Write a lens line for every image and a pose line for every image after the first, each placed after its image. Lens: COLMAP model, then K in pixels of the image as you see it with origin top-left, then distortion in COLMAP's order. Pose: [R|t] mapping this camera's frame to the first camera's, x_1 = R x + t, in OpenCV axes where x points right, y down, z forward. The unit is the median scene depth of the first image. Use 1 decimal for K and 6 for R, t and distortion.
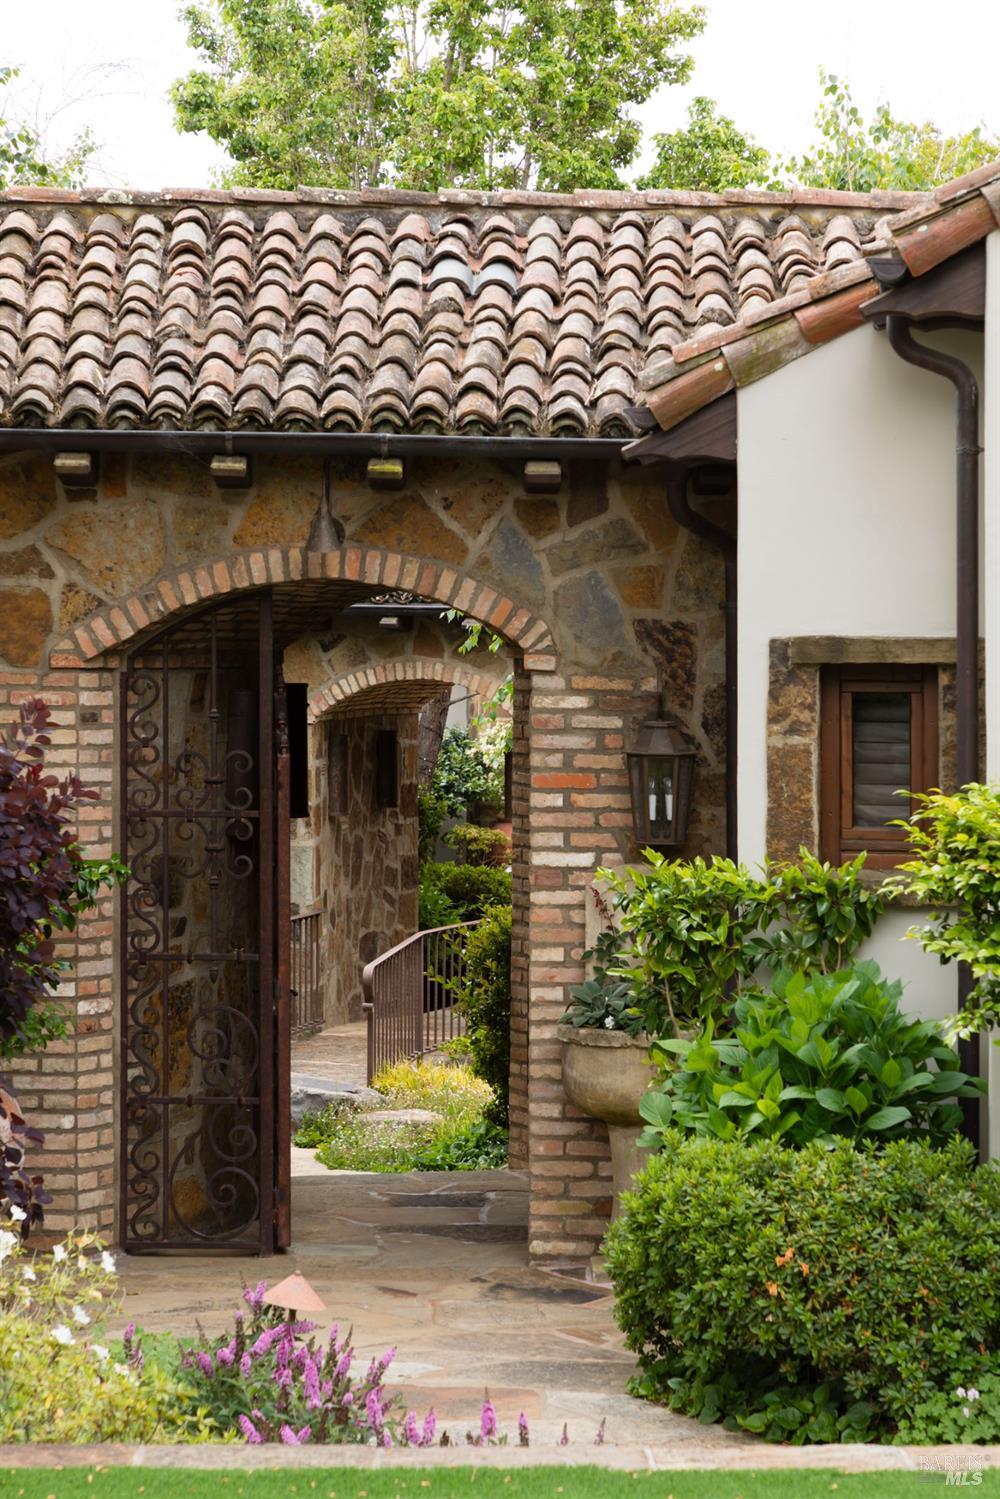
lens RADIAL K [[3973.1, 0, 496.2], [0, 3973.1, 748.1], [0, 0, 1]] dist [0.054055, 0.000000]
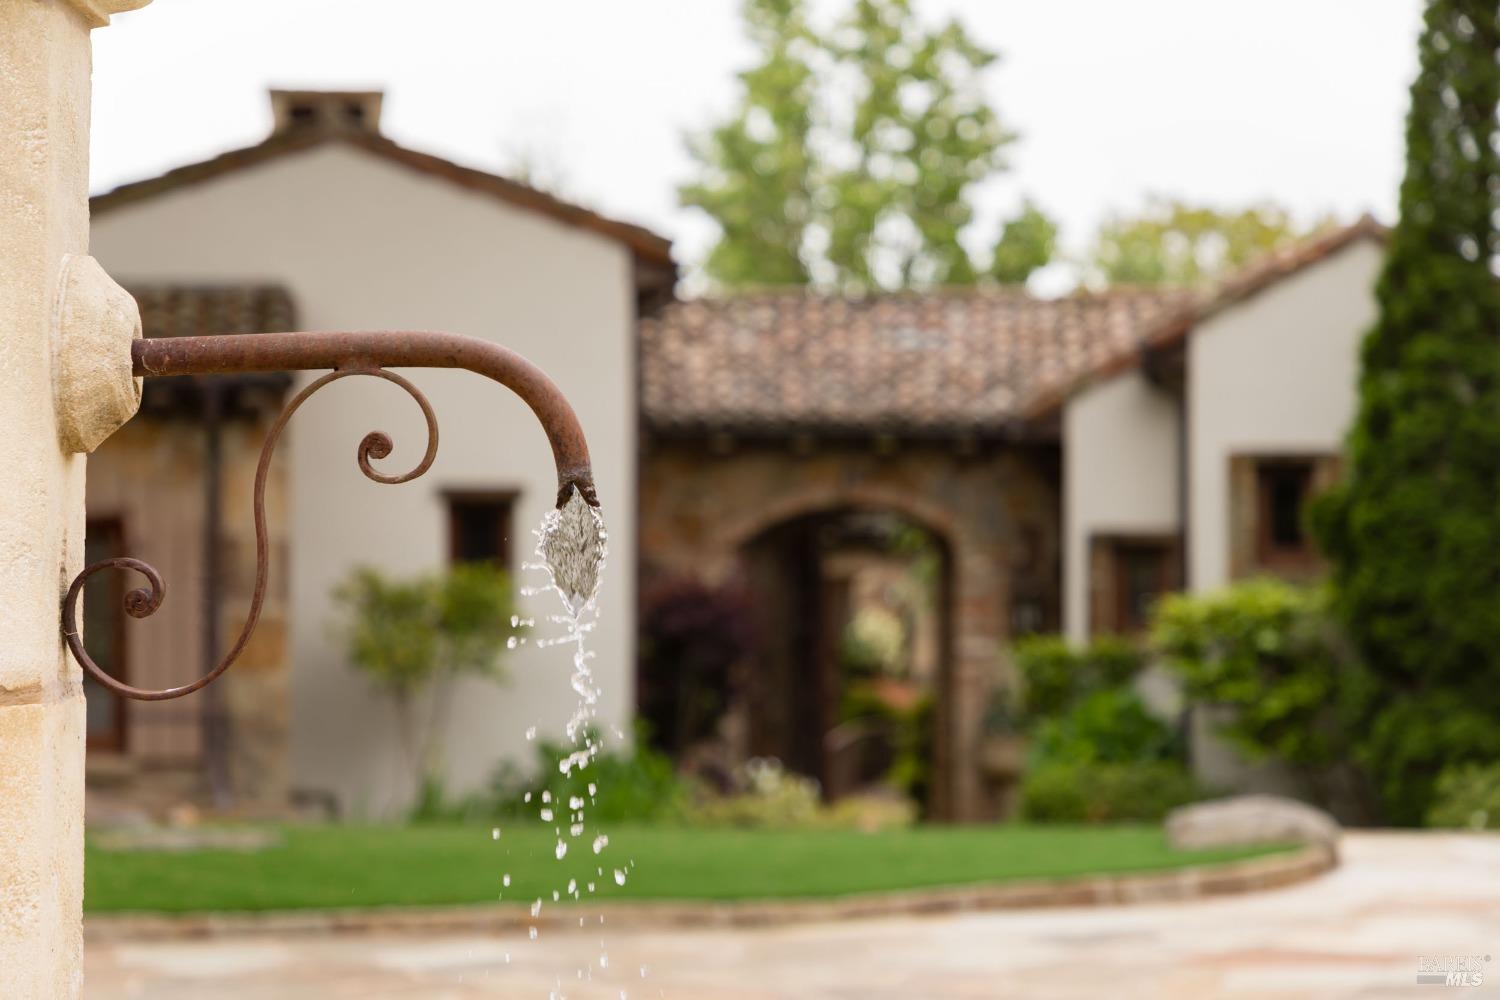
lens RADIAL K [[3486.9, 0, 749.9], [0, 3486.9, 503.4], [0, 0, 1]] dist [0.087456, 0.000000]
pose [[0.999741, -0.008551, -0.021096, -0.055772], [0.007519, 0.998793, -0.048543, 0.038878], [0.021486, 0.048372, 0.998598, -0.675312]]
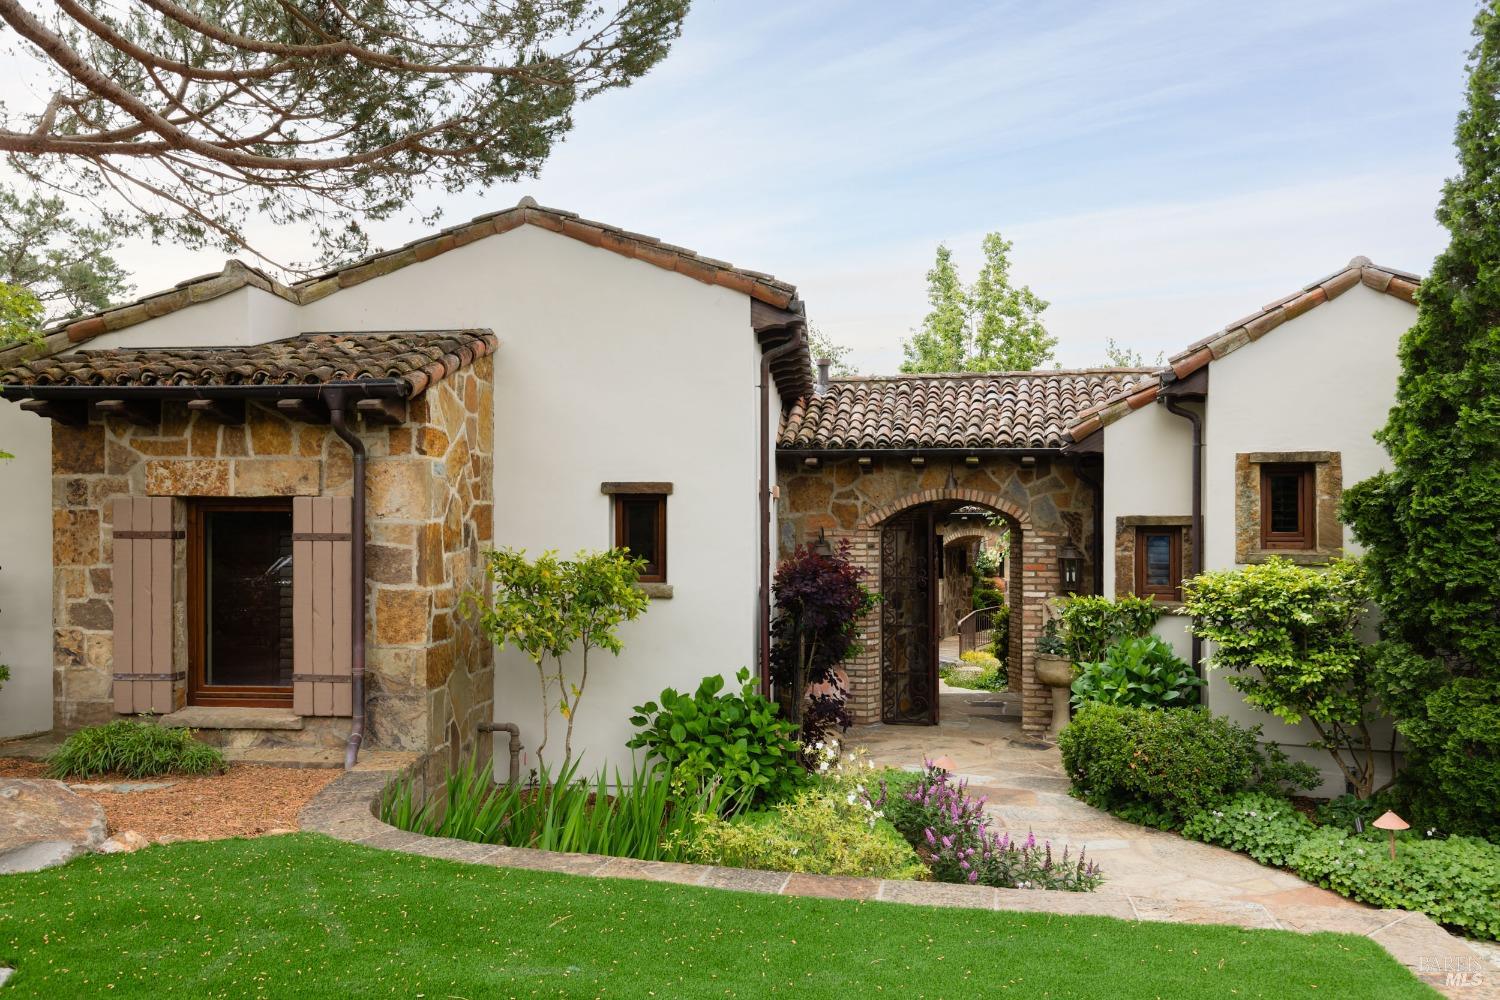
lens RADIAL K [[1017.6, 0, 735.1], [0, 1017.6, 535.0], [0, 0, 1]] dist [-0.006731, 0.008053]
pose [[0.970701, -0.004506, -0.240247, -0.017144], [-0.000253, 0.999804, -0.019774, -0.000746], [0.240289, 0.019256, 0.970510, 0.227843]]
